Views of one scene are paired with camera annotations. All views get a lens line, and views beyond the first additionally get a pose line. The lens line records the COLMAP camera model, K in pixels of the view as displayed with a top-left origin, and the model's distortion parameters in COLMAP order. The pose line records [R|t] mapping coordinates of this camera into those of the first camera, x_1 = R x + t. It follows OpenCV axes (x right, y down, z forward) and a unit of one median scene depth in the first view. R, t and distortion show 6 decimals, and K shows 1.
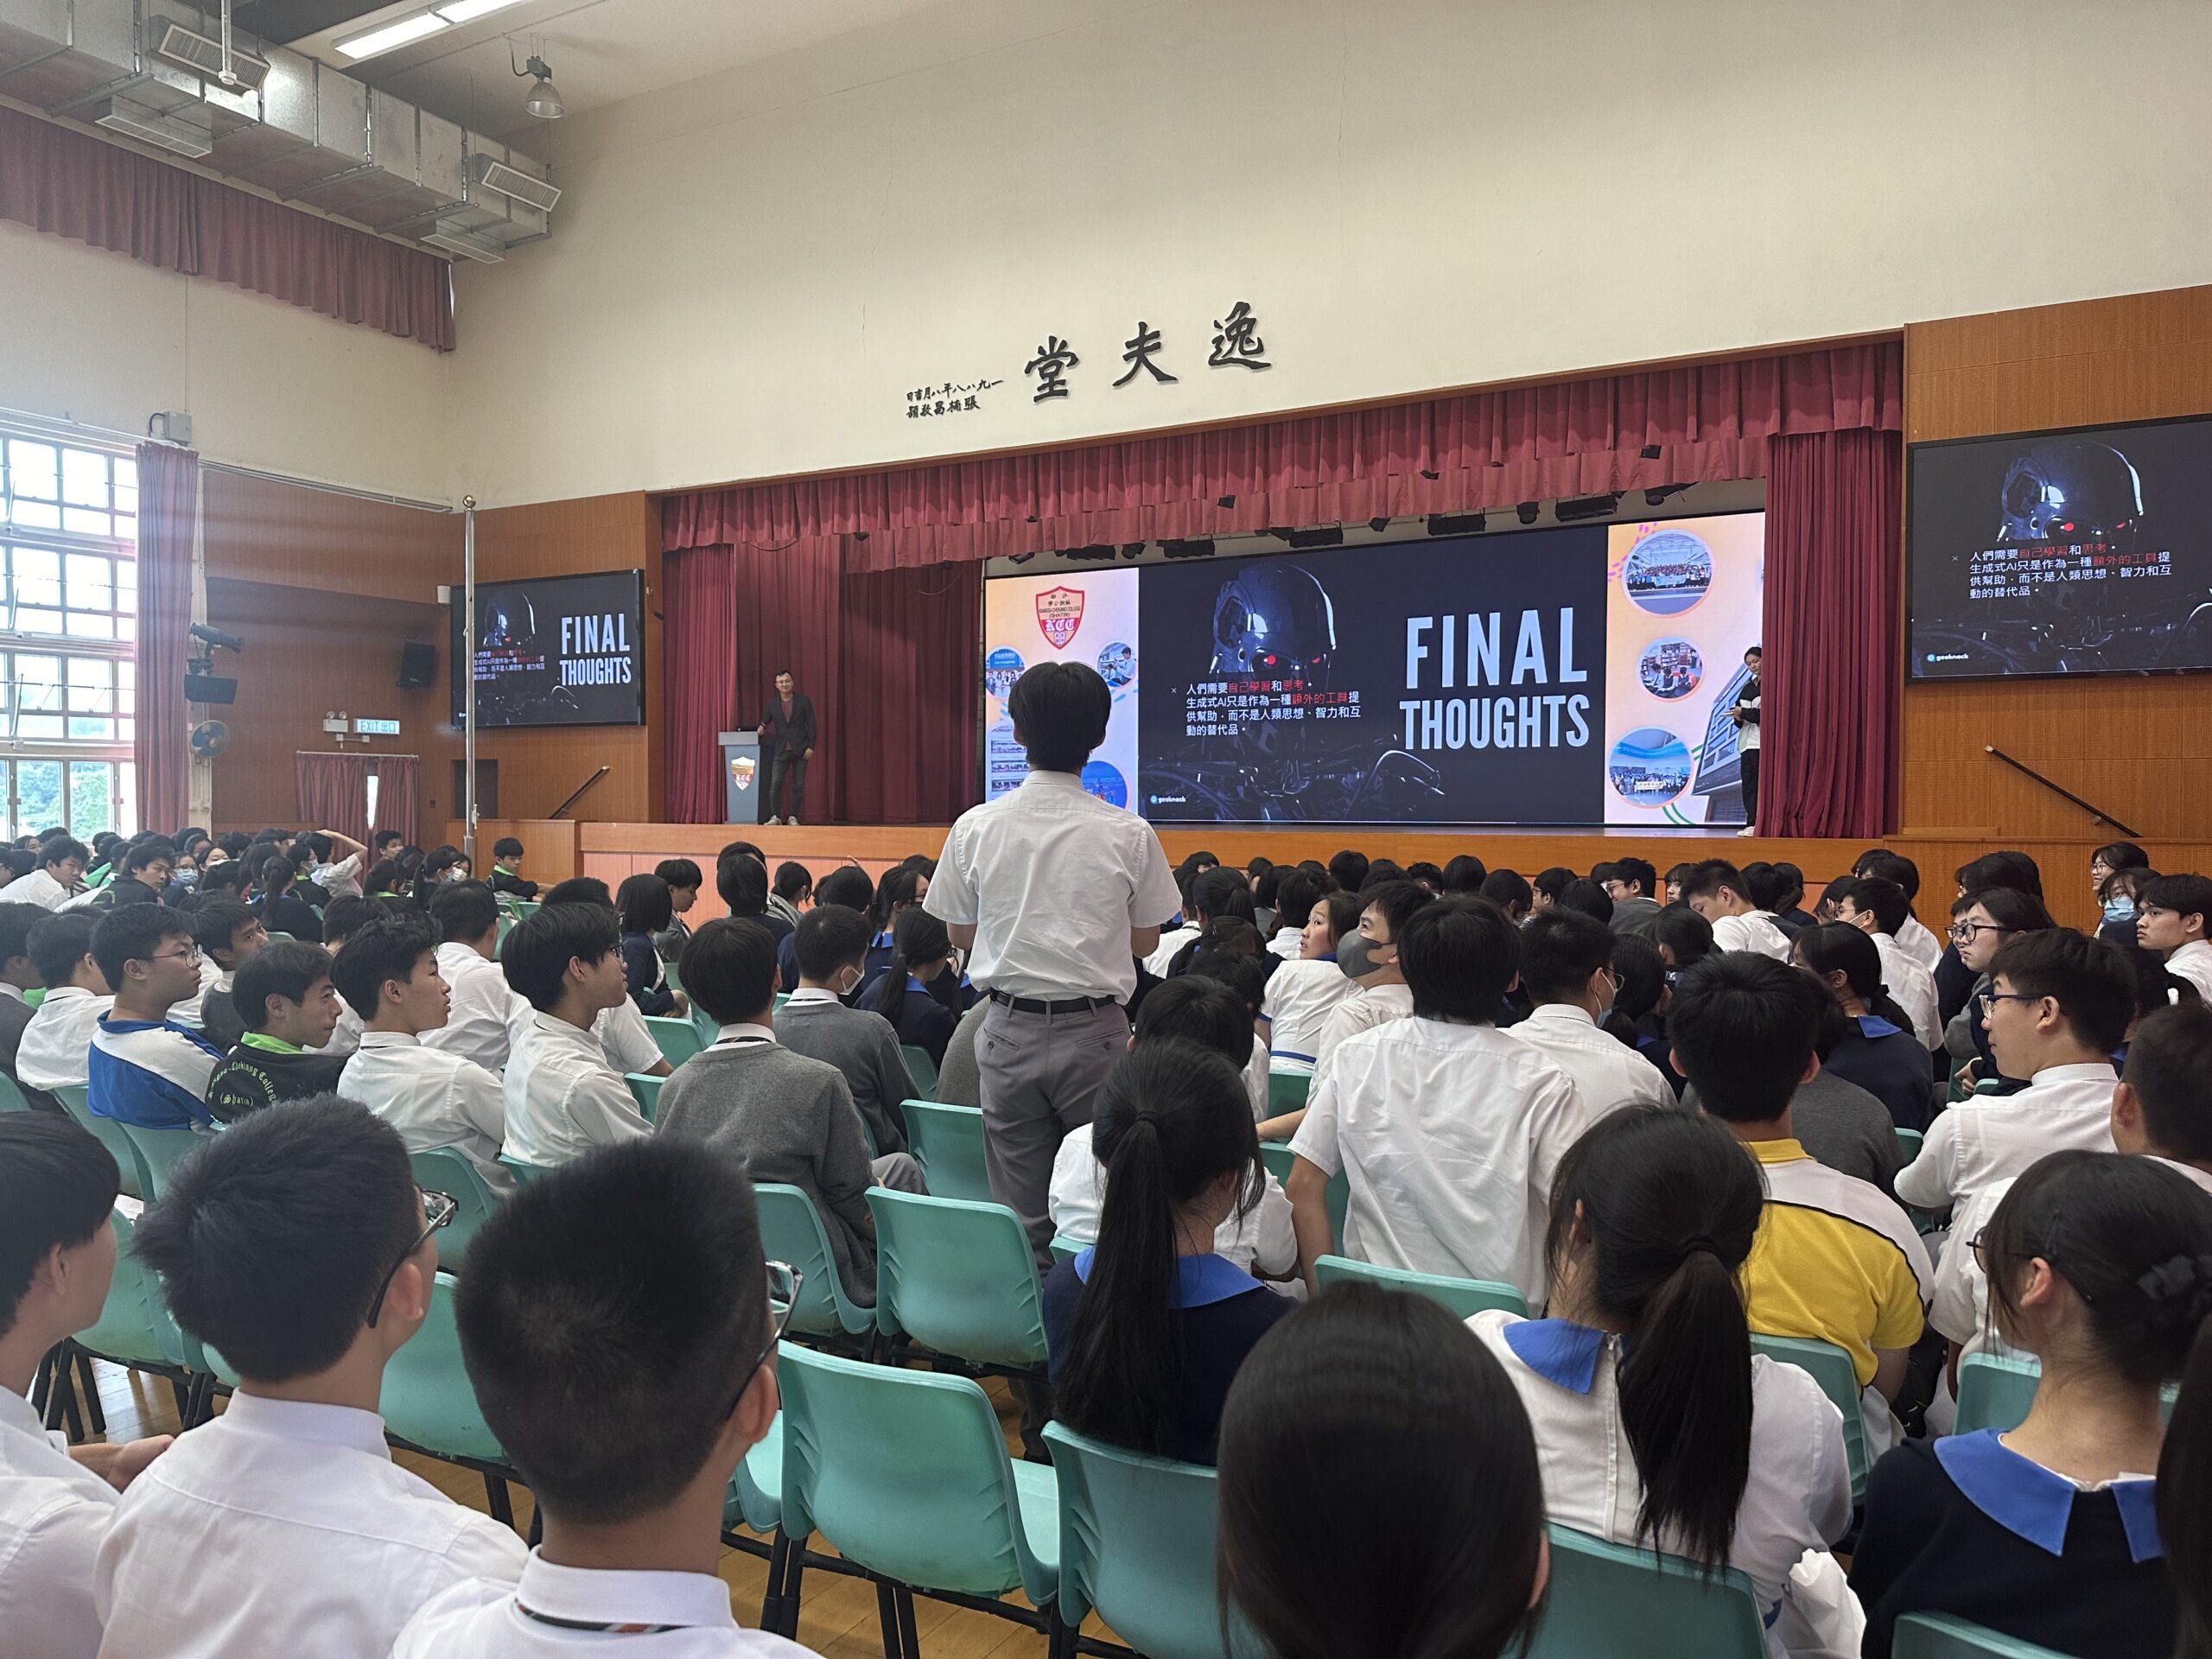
lens RADIAL K [[1550.4, 0, 1098.8], [0, 1550.4, 830.2], [0, 0, 1]] dist [0.045507, -0.040188]
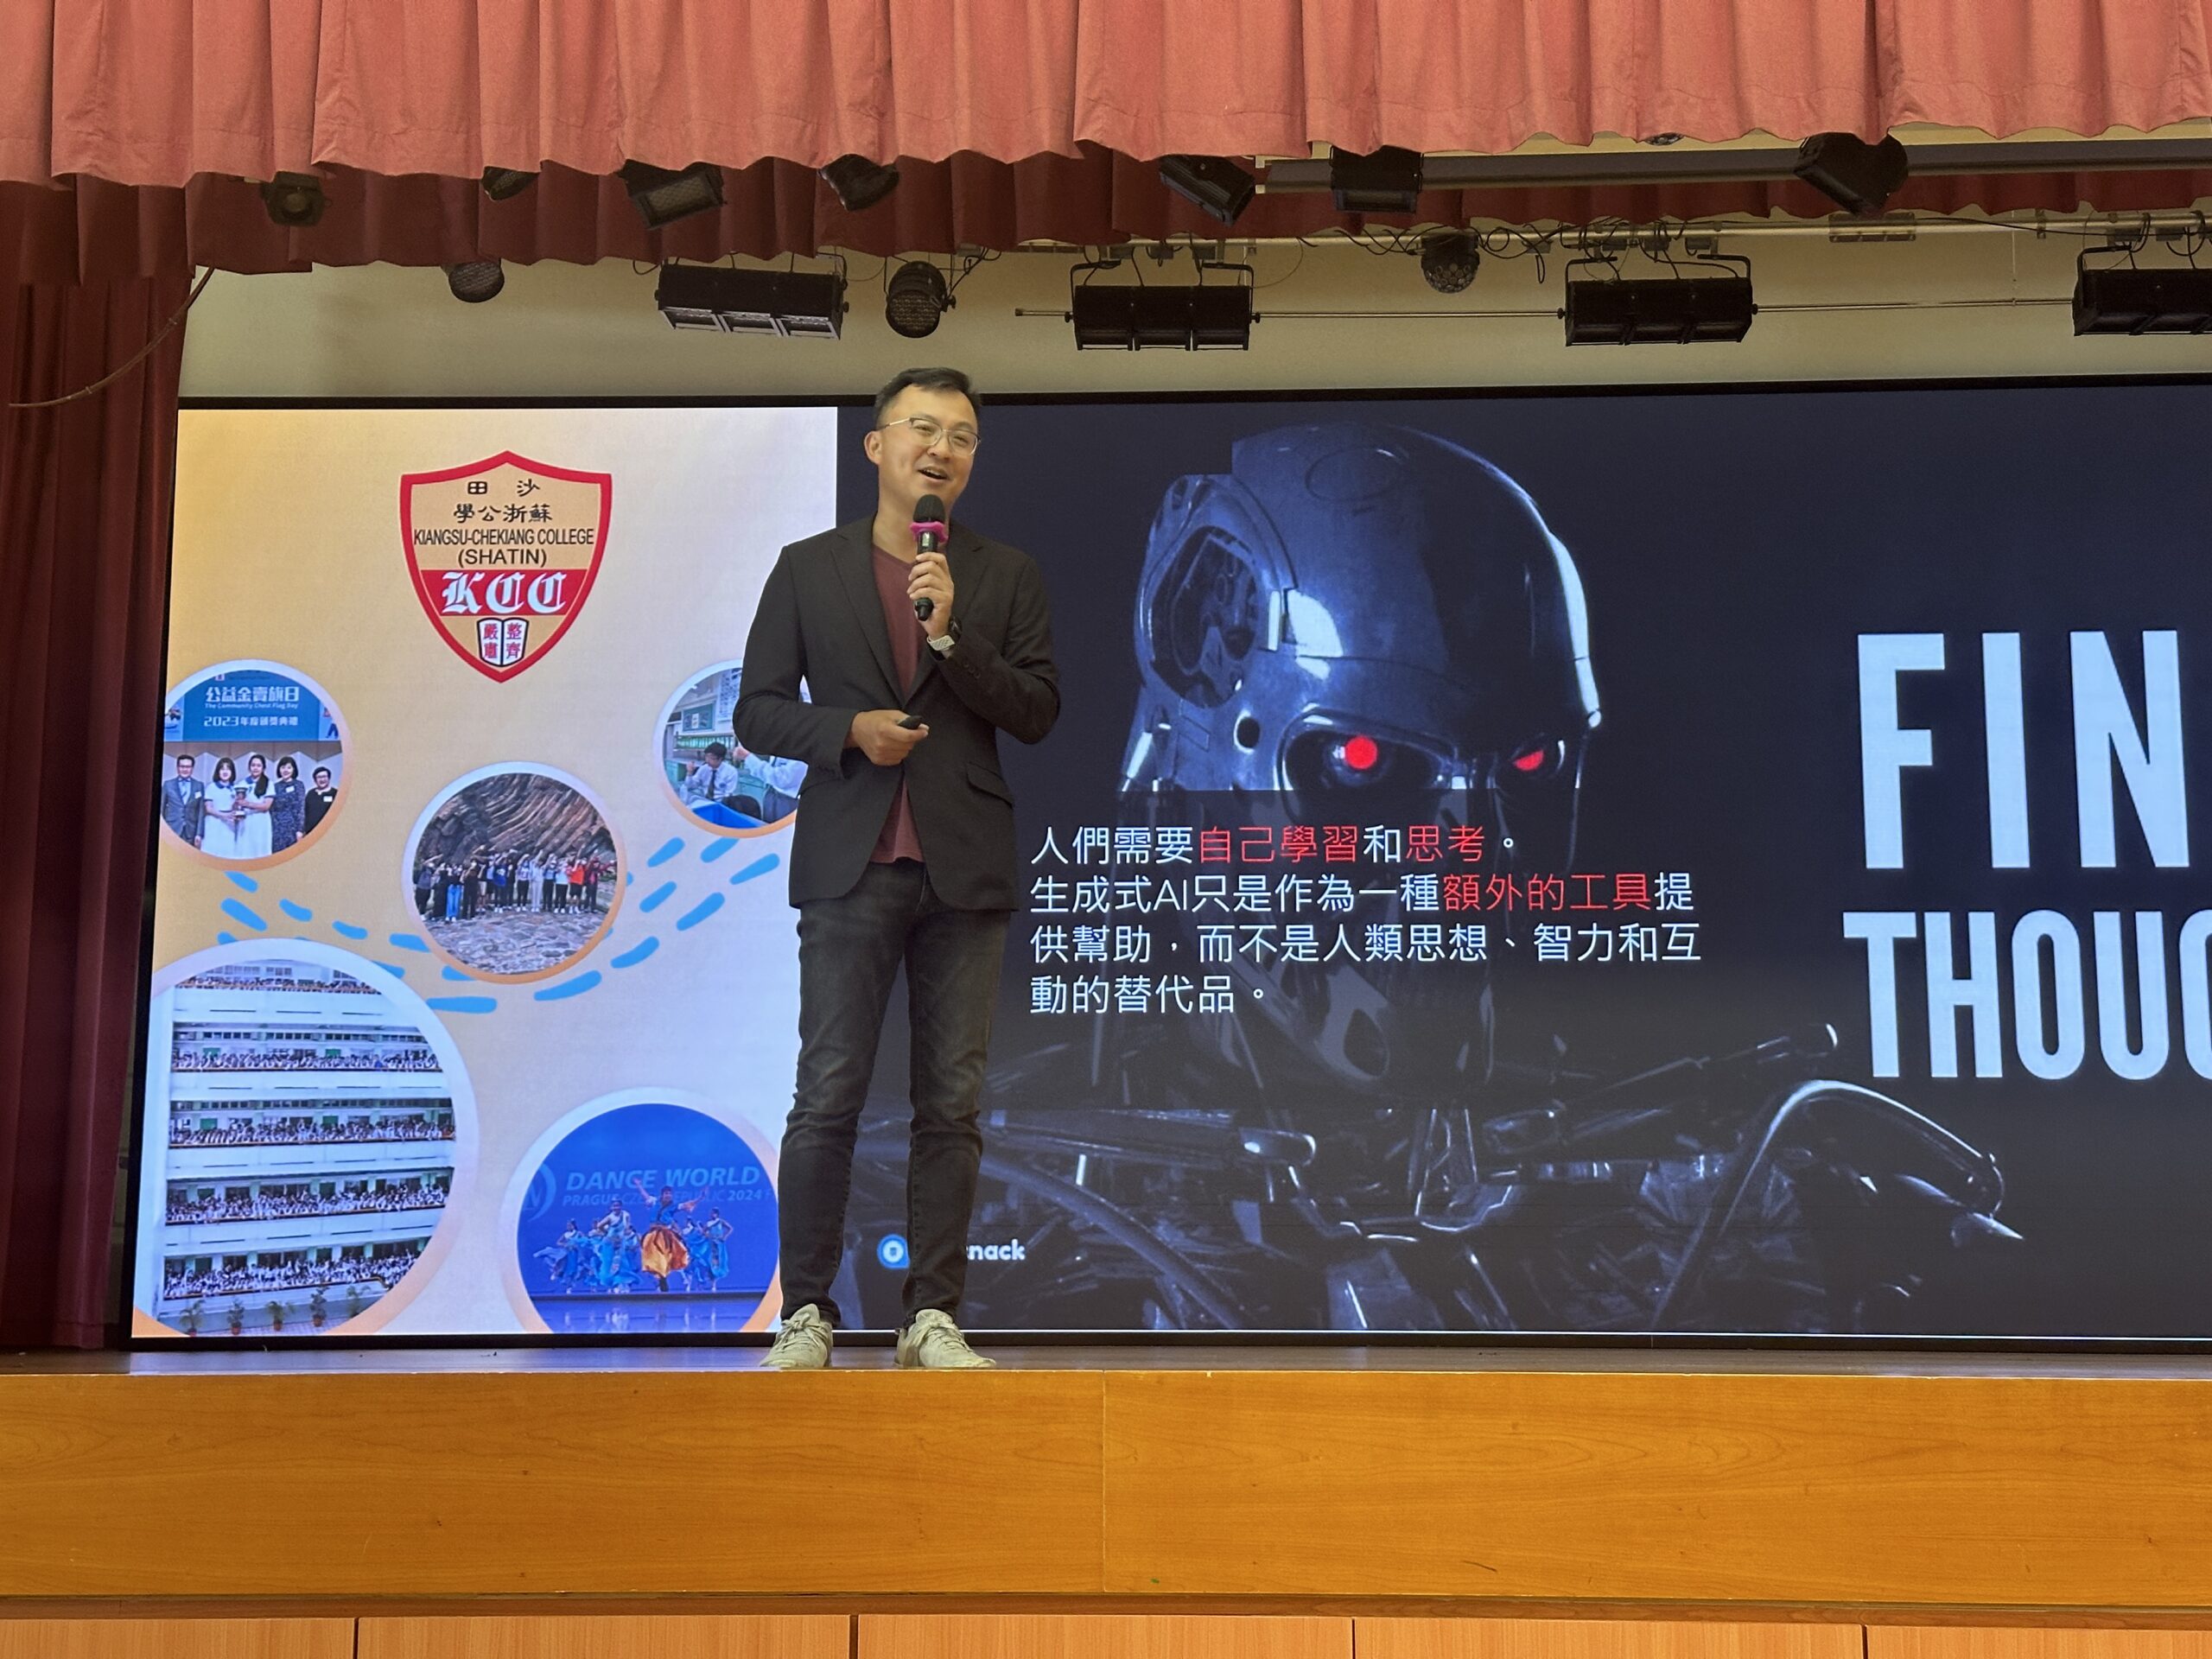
lens RADIAL K [[3049.6, 0, 1104.8], [0, 3049.6, 843.4], [0, 0, 1]] dist [0.149828, 0.000000]
pose [[0.894839, 0.064541, 0.441699, -0.182156], [0.007321, 0.987238, -0.159087, -0.005224], [-0.446330, 0.145590, 0.882946, 0.549077]]
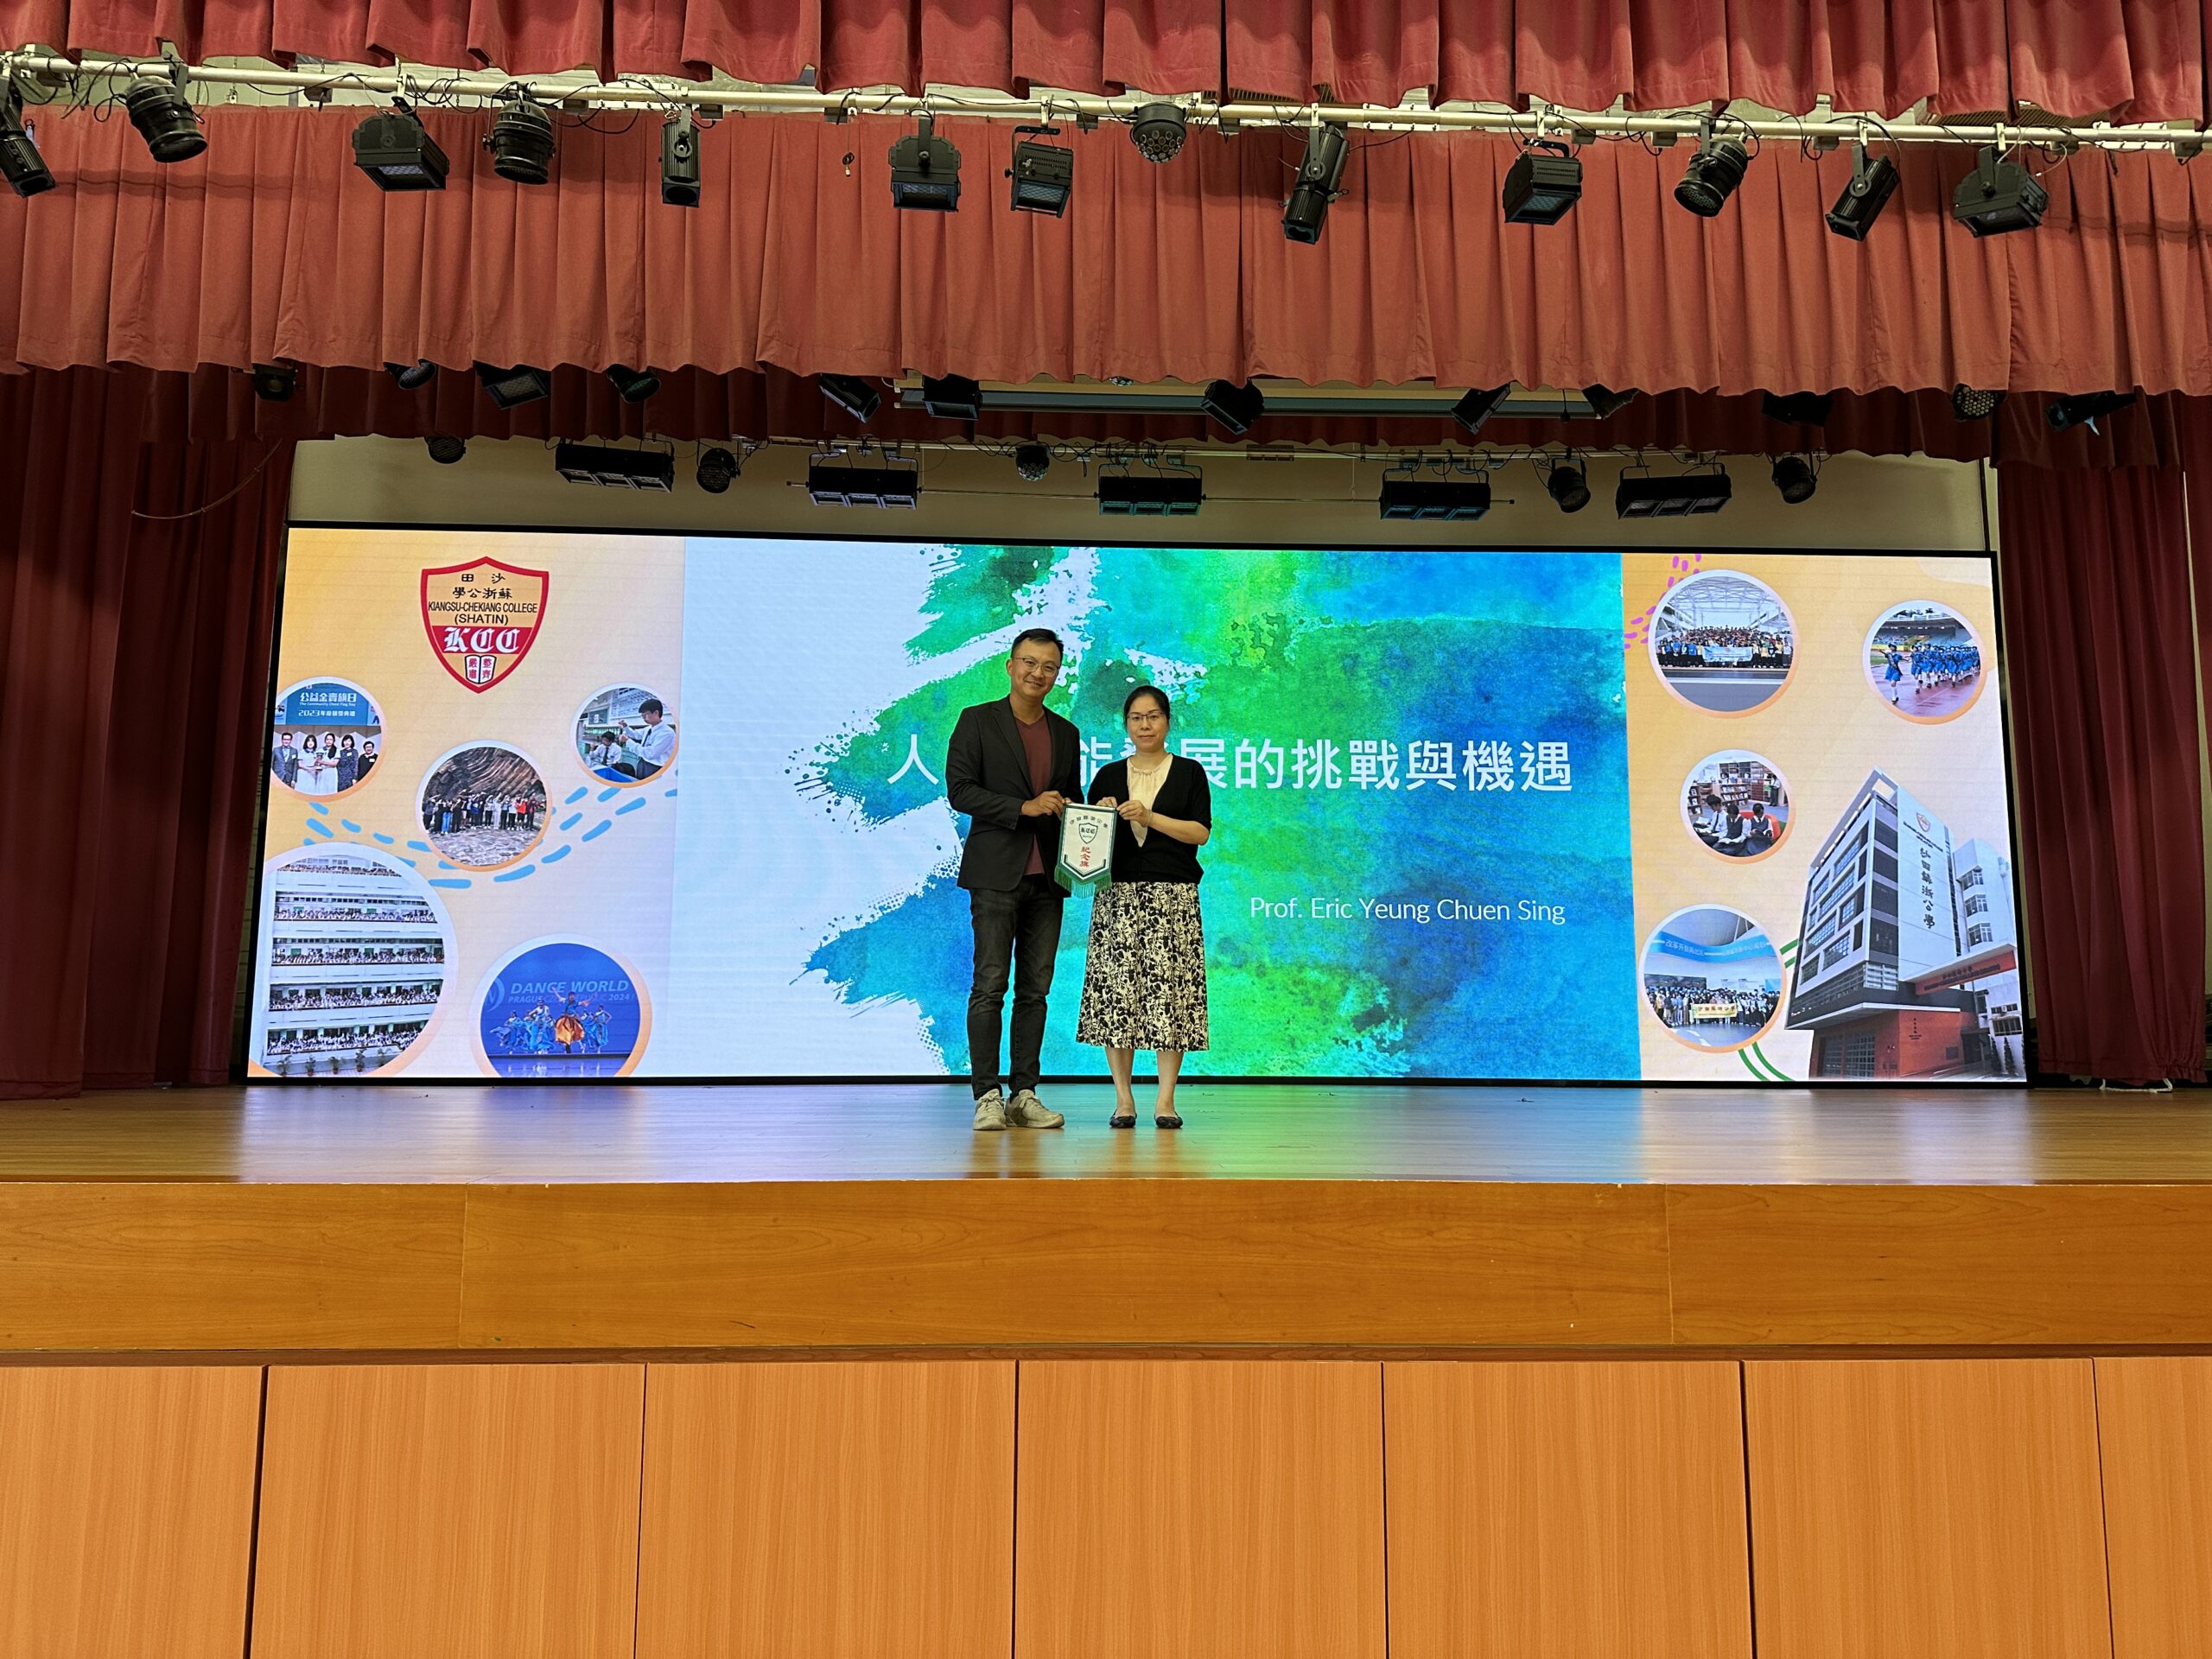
lens RADIAL K [[1550.4, 0, 1120.9], [0, 1550.4, 835.4], [0, 0, 1]] dist [0.045507, -0.040188]
pose [[0.851131, 0.067371, 0.520612, -0.111140], [0.004482, 0.990762, -0.135540, -0.014948], [-0.524934, 0.117696, 0.842966, 0.585303]]
